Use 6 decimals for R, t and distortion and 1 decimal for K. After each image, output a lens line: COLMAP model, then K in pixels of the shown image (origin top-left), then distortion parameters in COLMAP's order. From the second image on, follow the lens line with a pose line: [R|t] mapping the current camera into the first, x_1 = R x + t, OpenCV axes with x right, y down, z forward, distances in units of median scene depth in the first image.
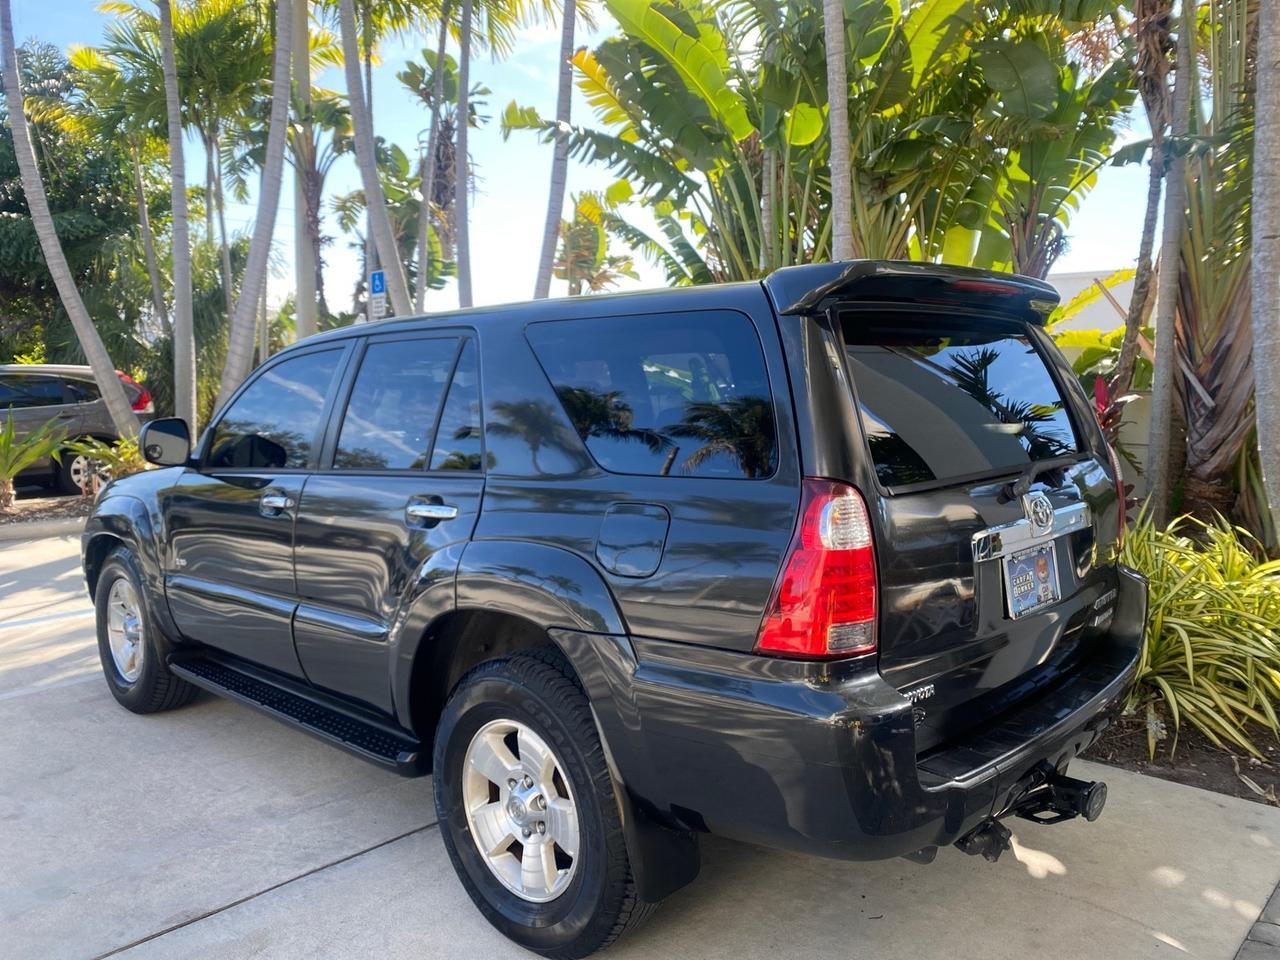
lens RADIAL K [[980.1, 0, 642.0], [0, 980.1, 477.1], [0, 0, 1]] dist [0.027404, -0.025292]
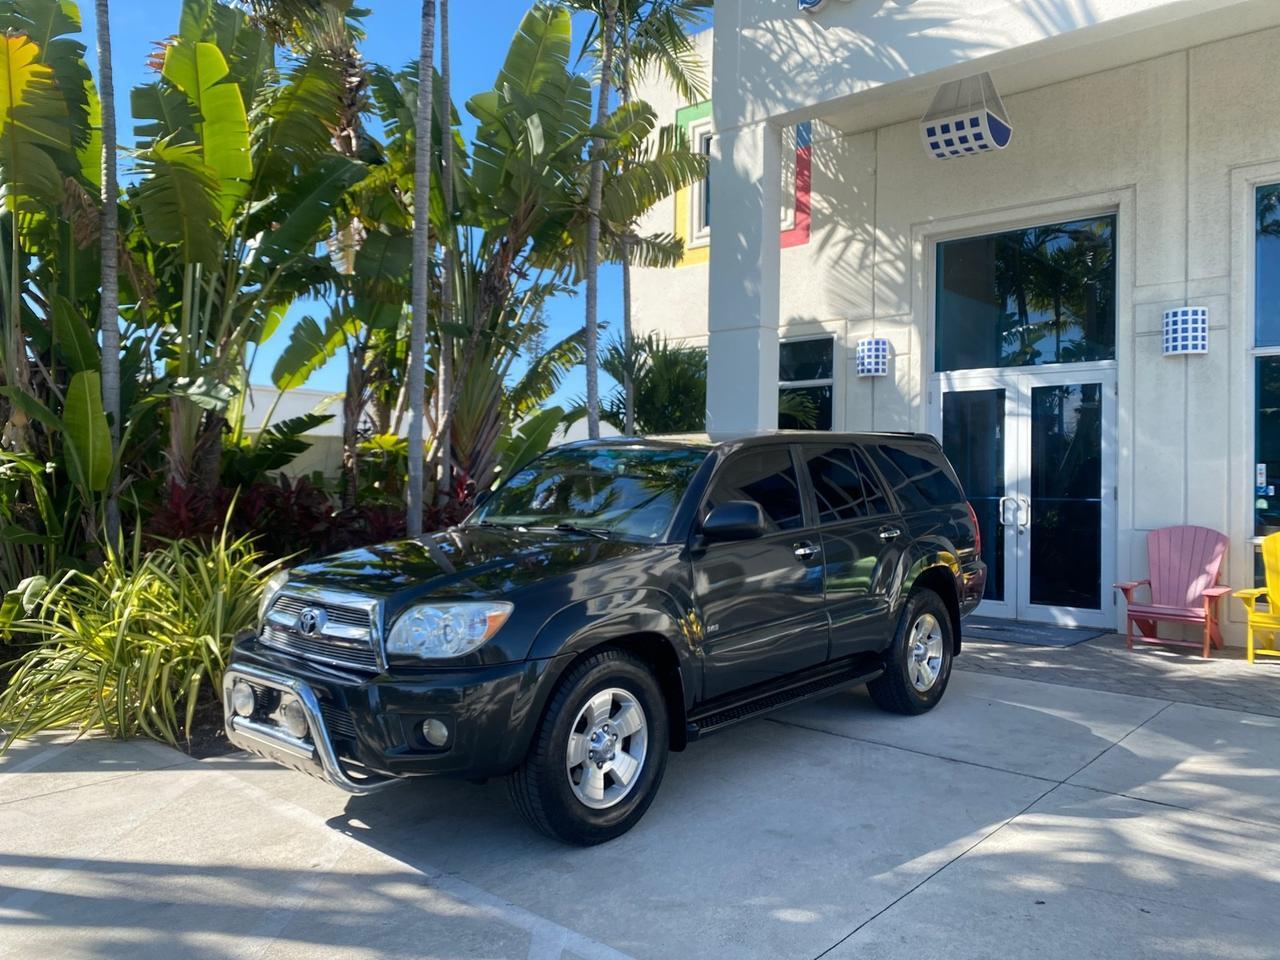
lens RADIAL K [[980.1, 0, 635.7], [0, 980.1, 471.8], [0, 0, 1]] dist [0.027404, -0.025292]
pose [[-0.021923, 0.002656, 0.999756, -1.078364], [0.091520, 0.995803, -0.000639, -0.068877], [-0.995562, 0.091484, -0.022074, 0.742485]]
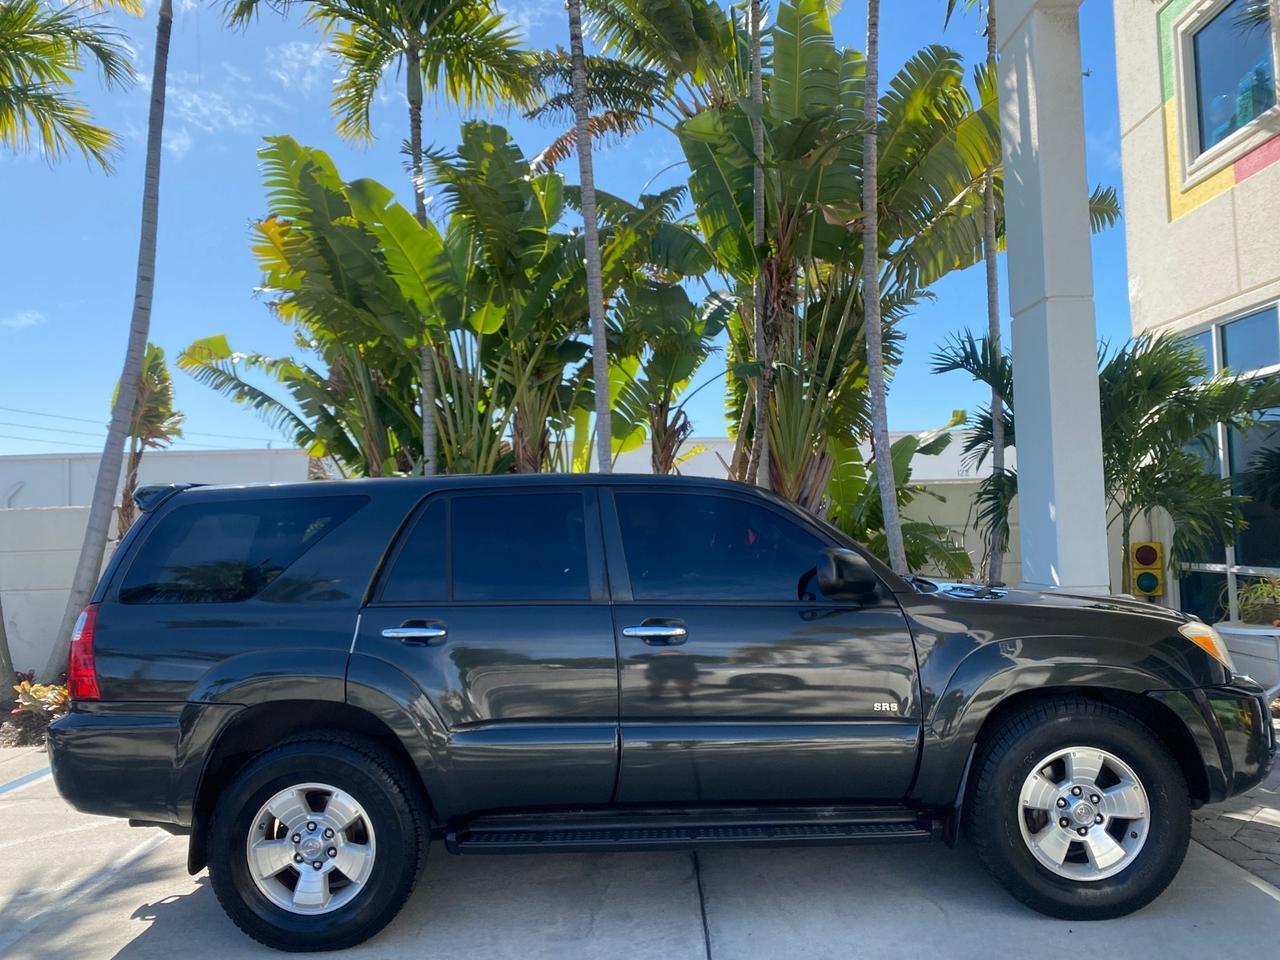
lens RADIAL K [[980.1, 0, 647.0], [0, 980.1, 477.2], [0, 0, 1]] dist [0.027404, -0.025292]
pose [[0.731253, 0.008404, 0.682055, -0.605287], [0.104239, 0.986802, -0.123918, -0.002779], [-0.674094, 0.161712, 0.720726, 0.063073]]
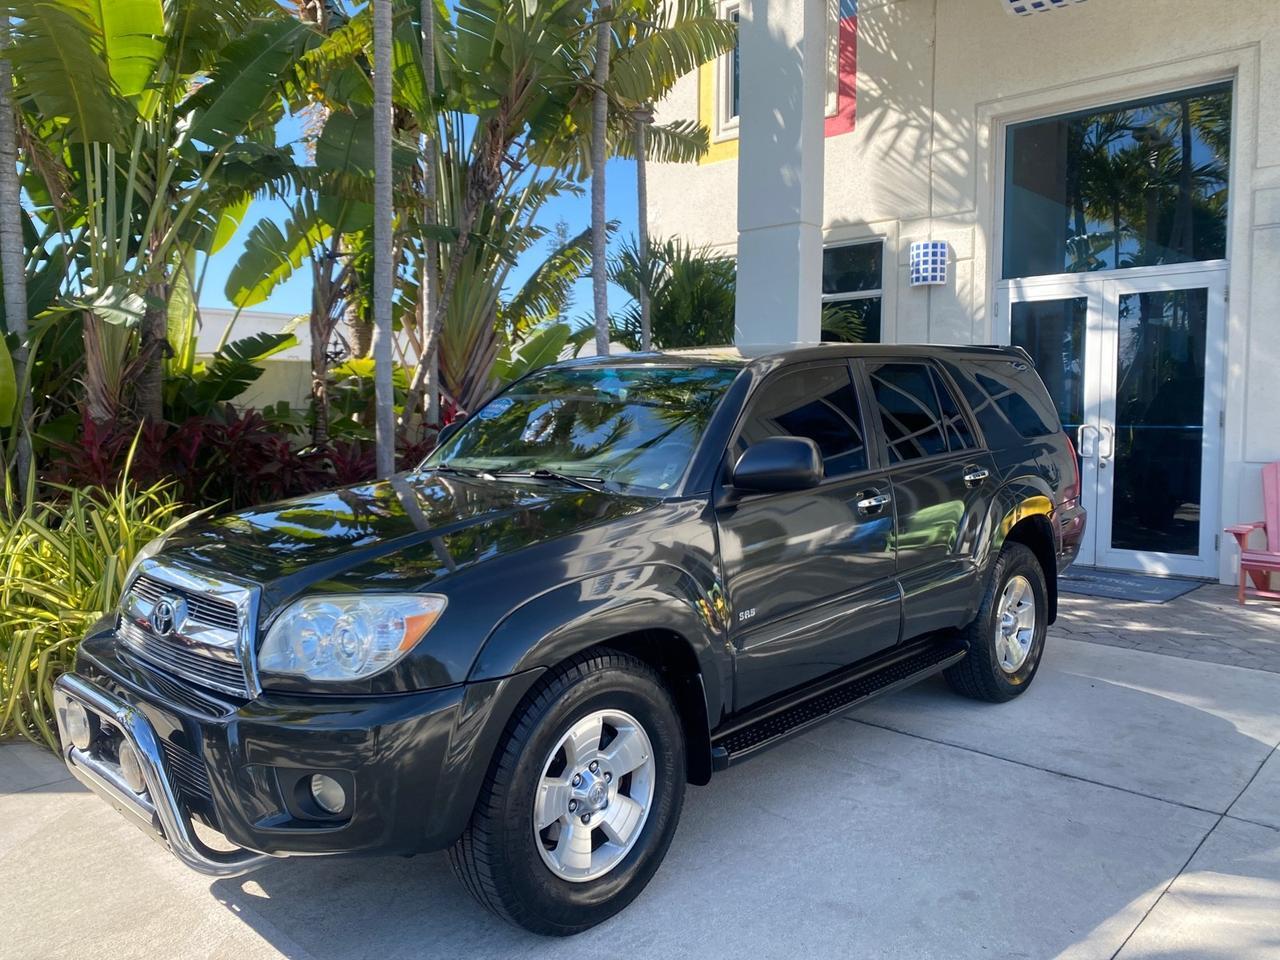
lens RADIAL K [[980.1, 0, 635.5], [0, 980.1, 467.7], [0, 0, 1]] dist [0.027404, -0.025292]
pose [[0.006360, -0.065150, 0.997855, -0.859954], [0.100722, 0.992842, 0.064181, -0.065377], [-0.994894, 0.100098, 0.012876, 0.723826]]
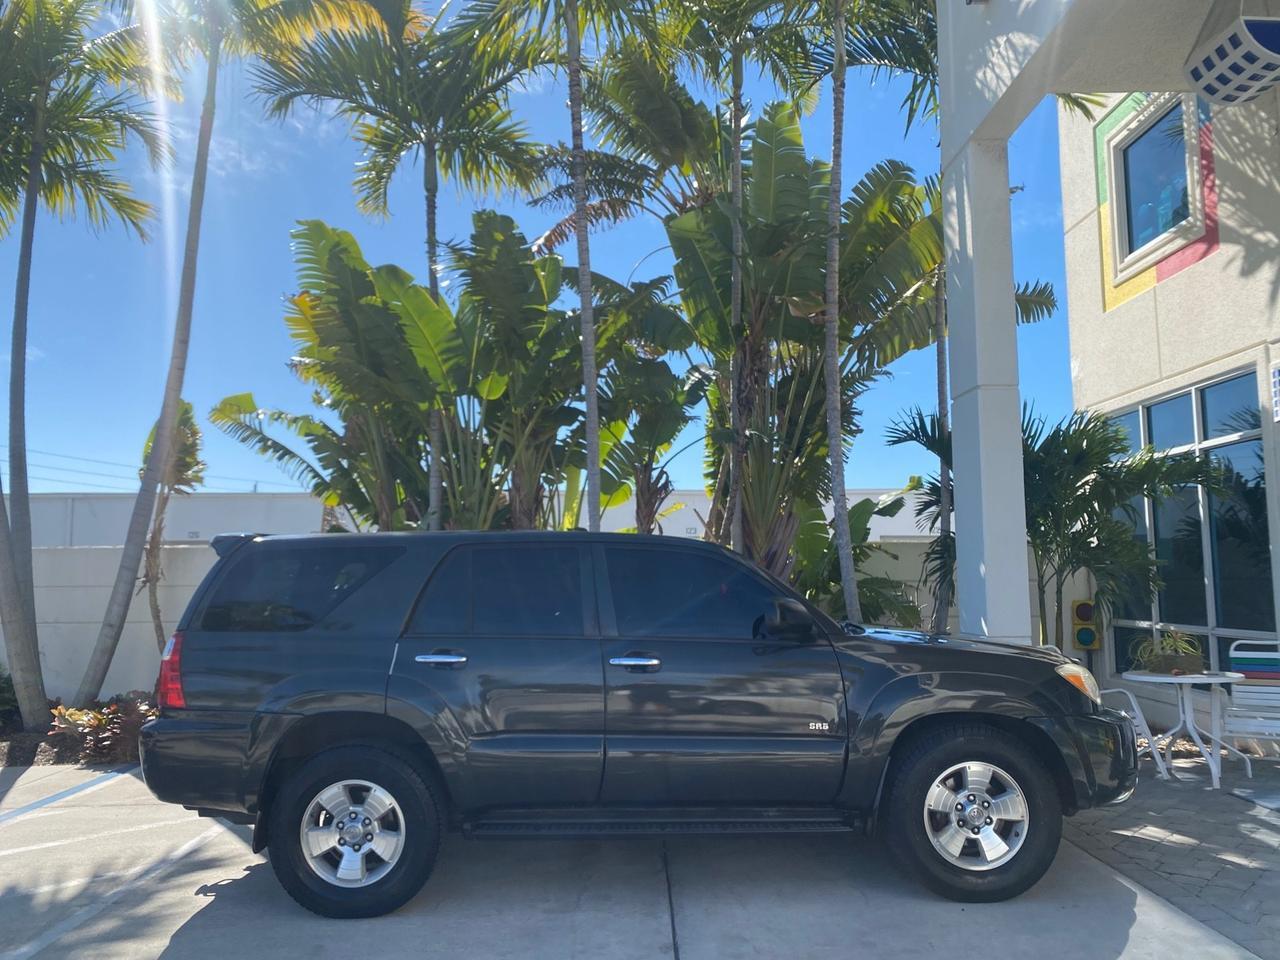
lens RADIAL K [[980.1, 0, 640.4], [0, 980.1, 477.7], [0, 0, 1]] dist [0.027404, -0.025292]
pose [[0.724068, 0.057375, 0.687338, -0.713061], [0.084105, 0.981753, -0.170550, 0.006859], [-0.684582, 0.181298, 0.706030, -0.050607]]
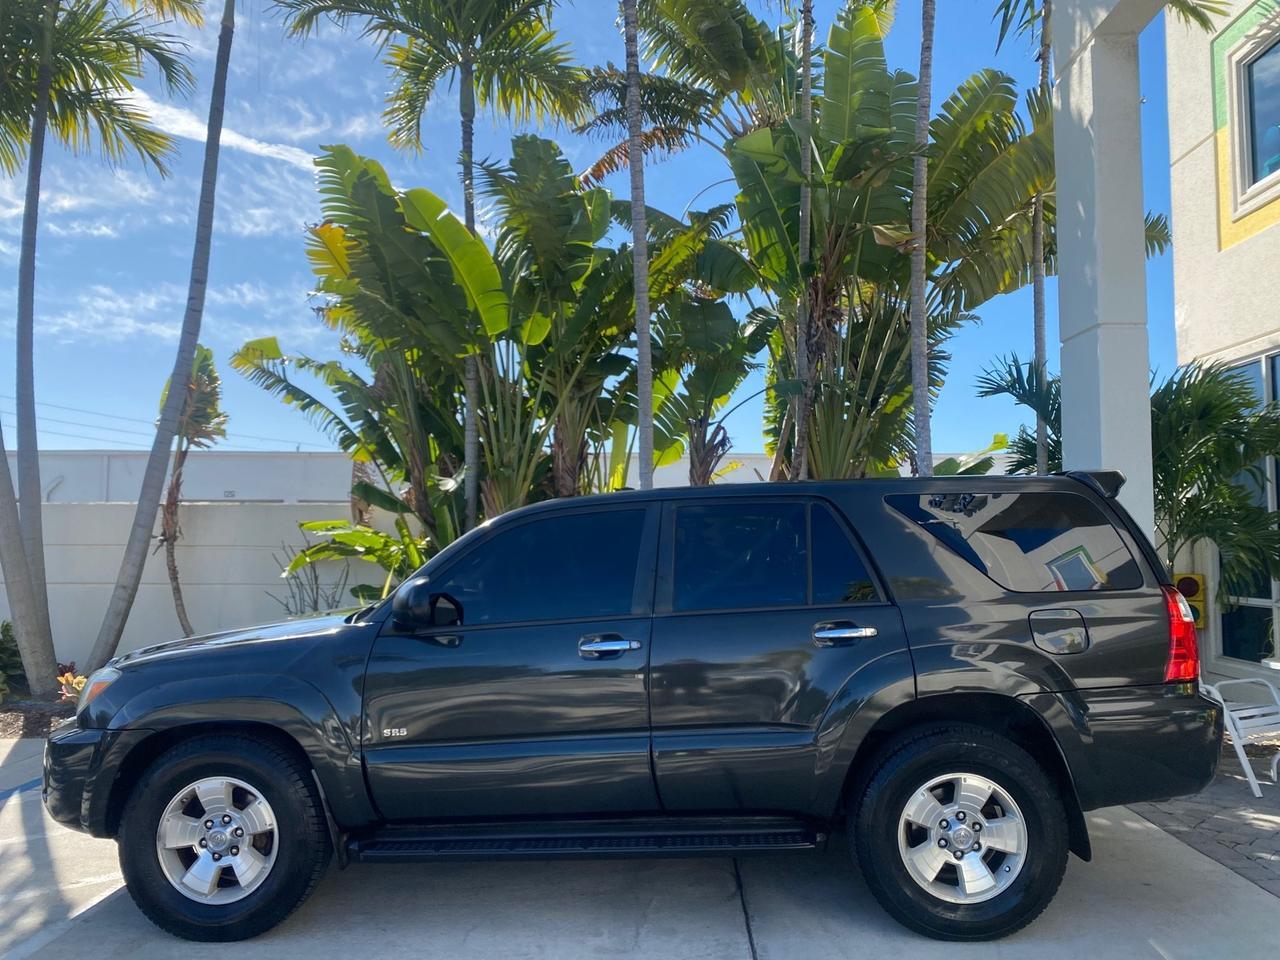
lens RADIAL K [[980.1, 0, 643.0], [0, 980.1, 473.7], [0, 0, 1]] dist [0.027404, -0.025292]
pose [[0.748452, 0.043363, 0.661770, -0.626056], [0.069407, 0.987259, -0.143189, -0.004791], [-0.659547, 0.153101, 0.735906, 0.075930]]
